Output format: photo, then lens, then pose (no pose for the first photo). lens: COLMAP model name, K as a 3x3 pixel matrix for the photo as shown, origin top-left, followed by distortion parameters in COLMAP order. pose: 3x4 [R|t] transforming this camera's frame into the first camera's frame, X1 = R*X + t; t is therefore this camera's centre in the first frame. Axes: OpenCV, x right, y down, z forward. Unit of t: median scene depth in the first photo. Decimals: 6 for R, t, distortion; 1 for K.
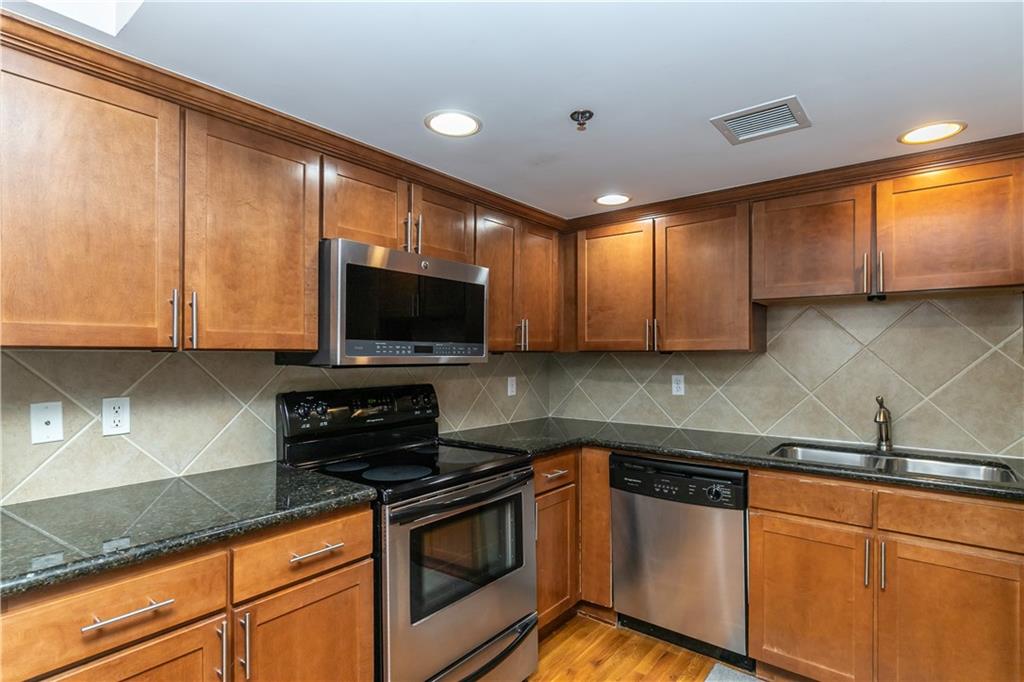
lens RADIAL K [[517.6, 0, 519.2], [0, 517.6, 351.1], [0, 0, 1]] dist [0.001899, 0.000169]
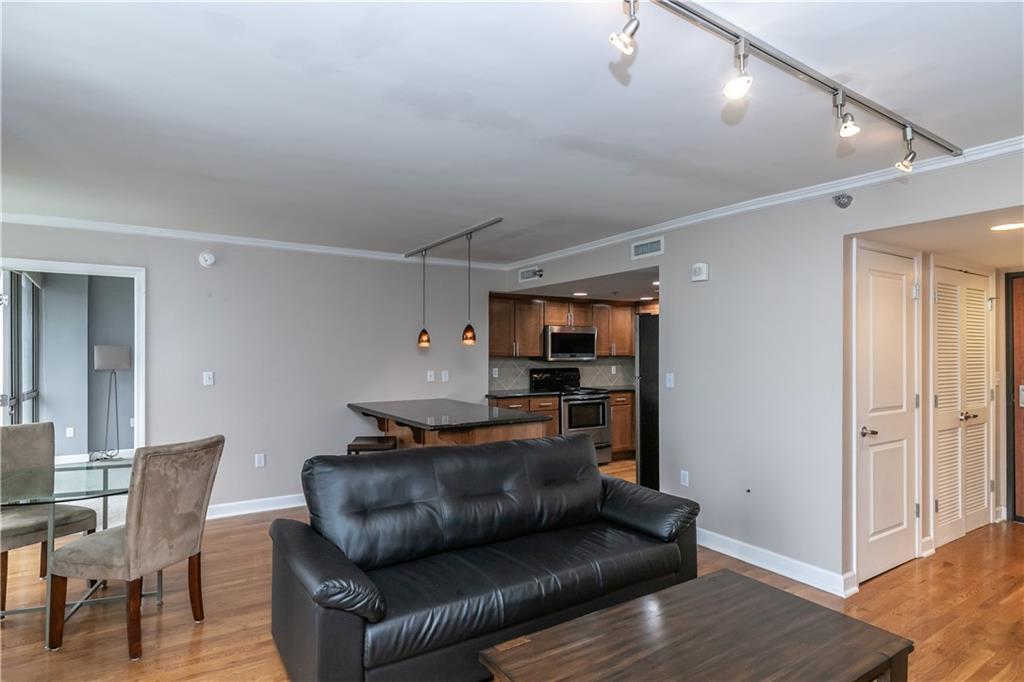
lens RADIAL K [[548.6, 0, 528.2], [0, 548.6, 350.8], [0, 0, 1]] dist [0.000687, -0.000653]
pose [[0.948201, -0.002193, -0.317662, 0.546087], [0.003241, 0.999991, 0.002770, -0.039308], [0.317653, -0.003656, 0.948200, -2.004613]]
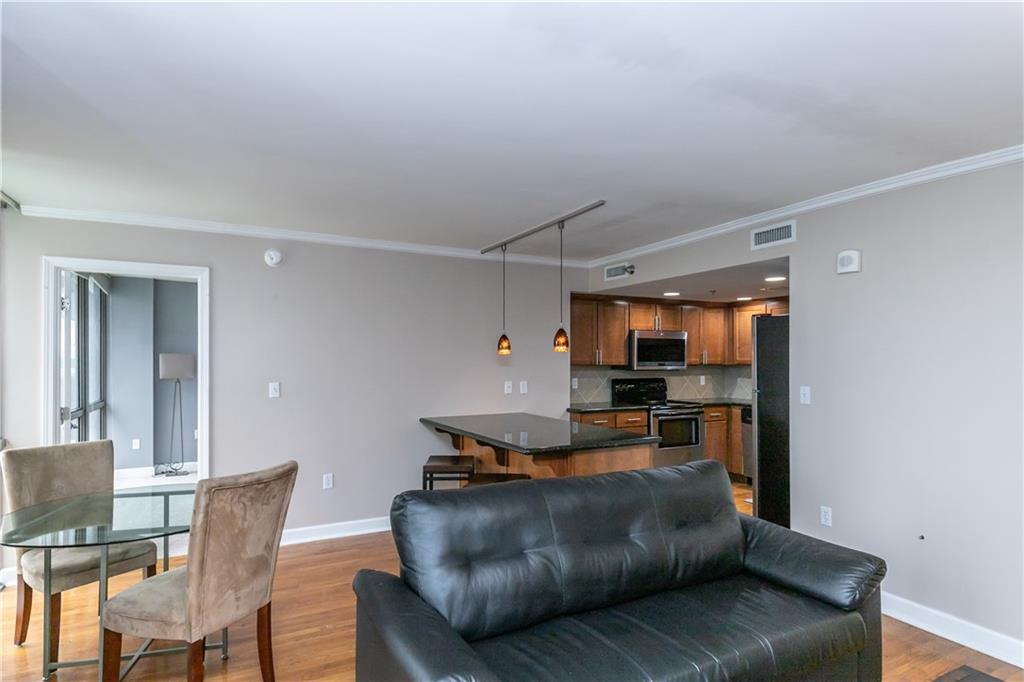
lens RADIAL K [[548.6, 0, 503.2], [0, 548.6, 357.7], [0, 0, 1]] dist [0.000687, -0.000653]
pose [[0.904354, -0.002513, -0.426777, 0.270943], [0.003653, 0.999992, 0.001853, -0.042625], [0.426768, -0.003234, 0.904355, -1.799681]]
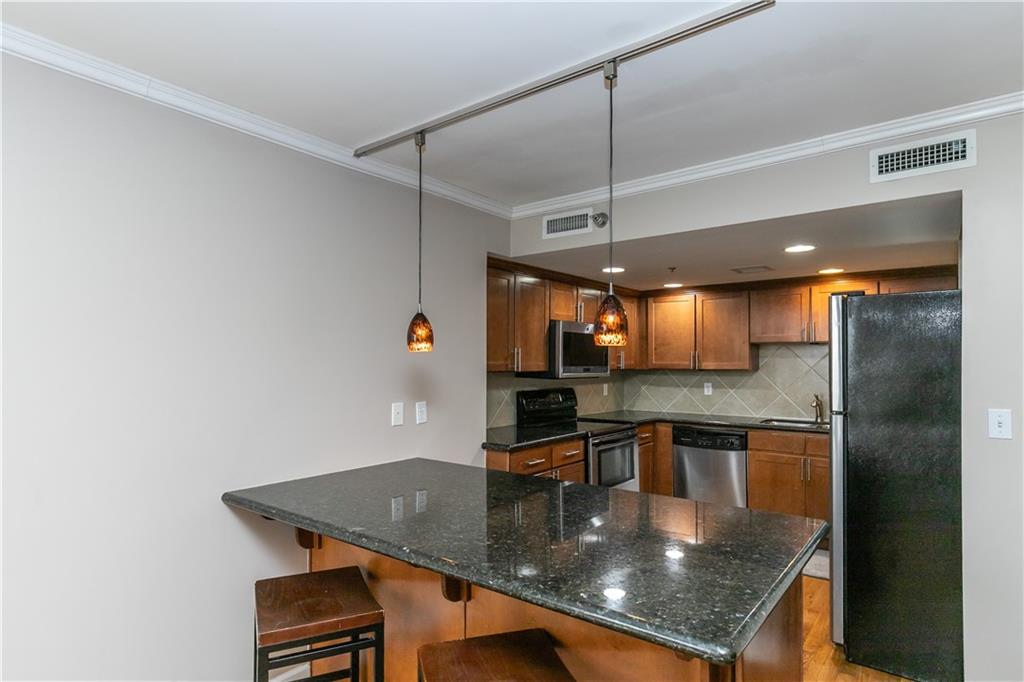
lens RADIAL K [[548.6, 0, 513.4], [0, 548.6, 352.8], [0, 0, 1]] dist [0.000687, -0.000653]
pose [[0.999988, 0.000780, -0.004740, -0.397219], [-0.000828, 0.999948, -0.010195, -0.041584], [0.004732, 0.010199, 0.999937, -0.988572]]
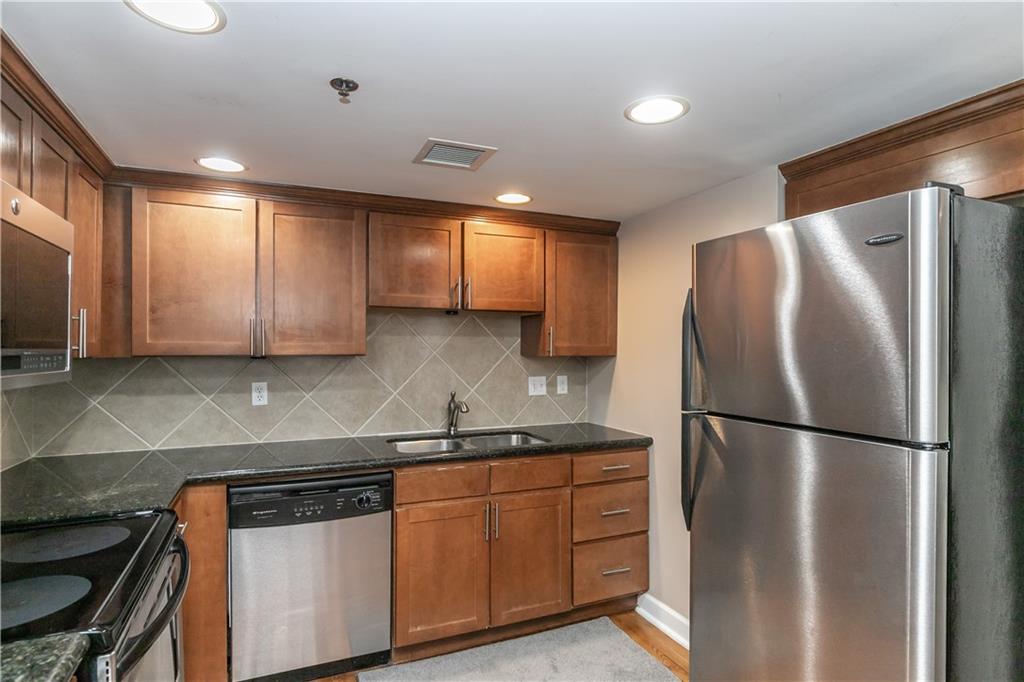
lens RADIAL K [[548.6, 0, 519.5], [0, 548.6, 346.0], [0, 0, 1]] dist [0.000687, -0.000653]
pose [[0.475163, 0.003411, 0.879891, -0.367093], [-0.006097, 0.999981, -0.000584, -0.020547], [-0.879877, -0.005087, 0.475175, 0.220480]]
